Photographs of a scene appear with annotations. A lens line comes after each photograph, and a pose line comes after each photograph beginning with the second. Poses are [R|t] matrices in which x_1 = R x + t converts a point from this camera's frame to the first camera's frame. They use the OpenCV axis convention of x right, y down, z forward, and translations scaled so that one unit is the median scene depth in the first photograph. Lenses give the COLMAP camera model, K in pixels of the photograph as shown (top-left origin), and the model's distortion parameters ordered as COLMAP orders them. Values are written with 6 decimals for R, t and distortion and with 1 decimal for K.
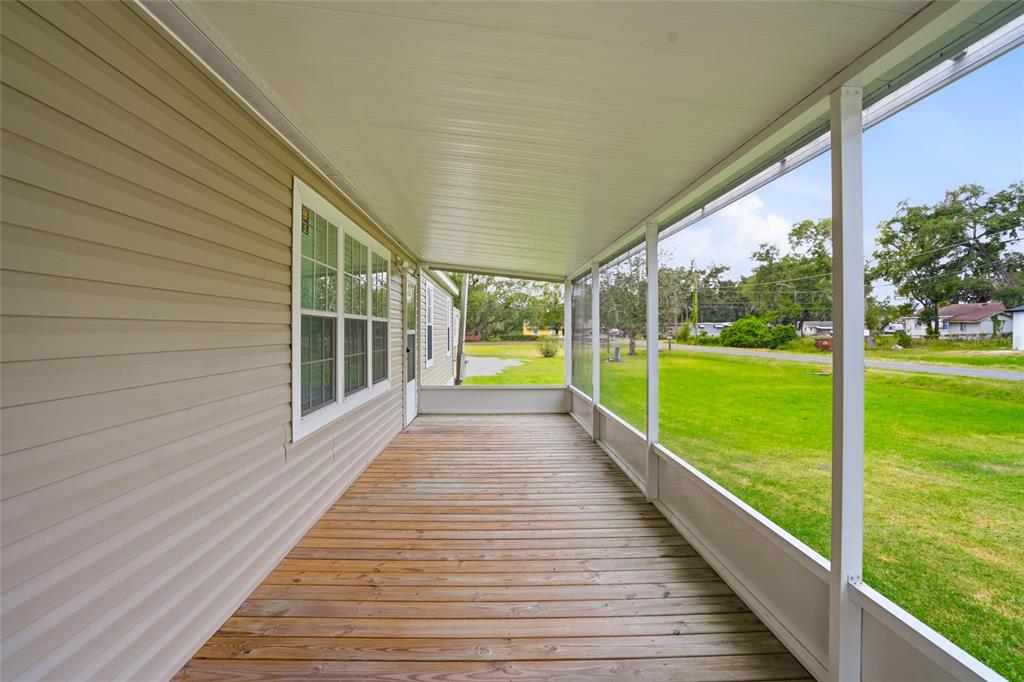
lens RADIAL K [[484.1, 0, 499.0], [0, 484.1, 327.6], [0, 0, 1]] dist [-0.053287, 0.021968]
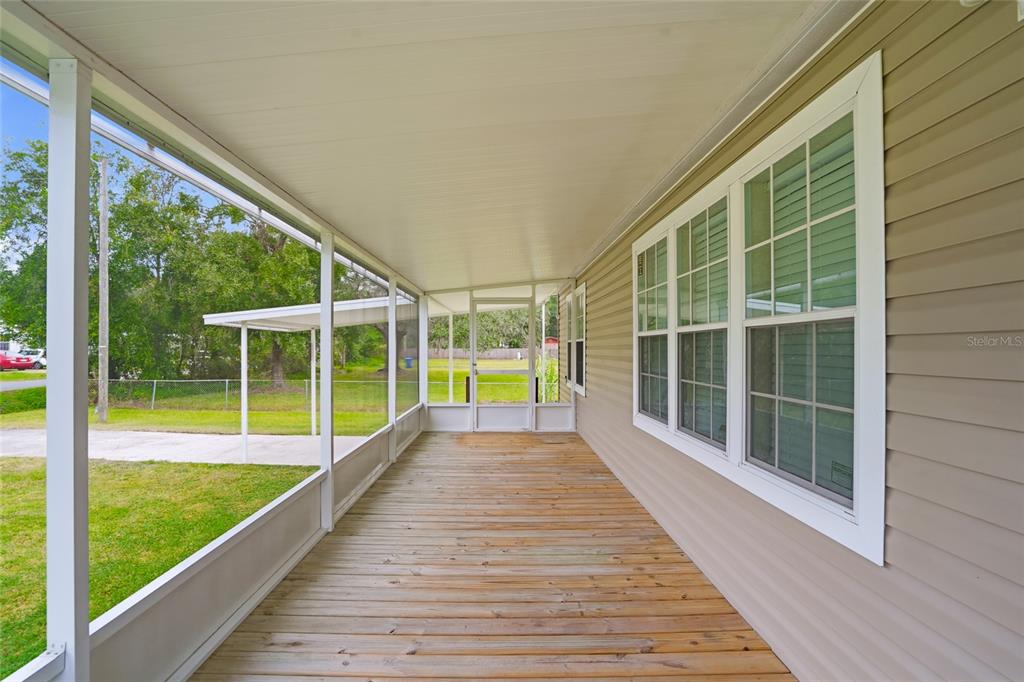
lens RADIAL K [[484.1, 0, 499.0], [0, 484.1, 327.6], [0, 0, 1]] dist [-0.053287, 0.021968]
pose [[-0.999852, -0.001863, 0.017101, -0.034691], [-0.002675, 0.998864, -0.047580, 0.012264], [-0.016993, -0.047619, -0.998721, 2.111031]]
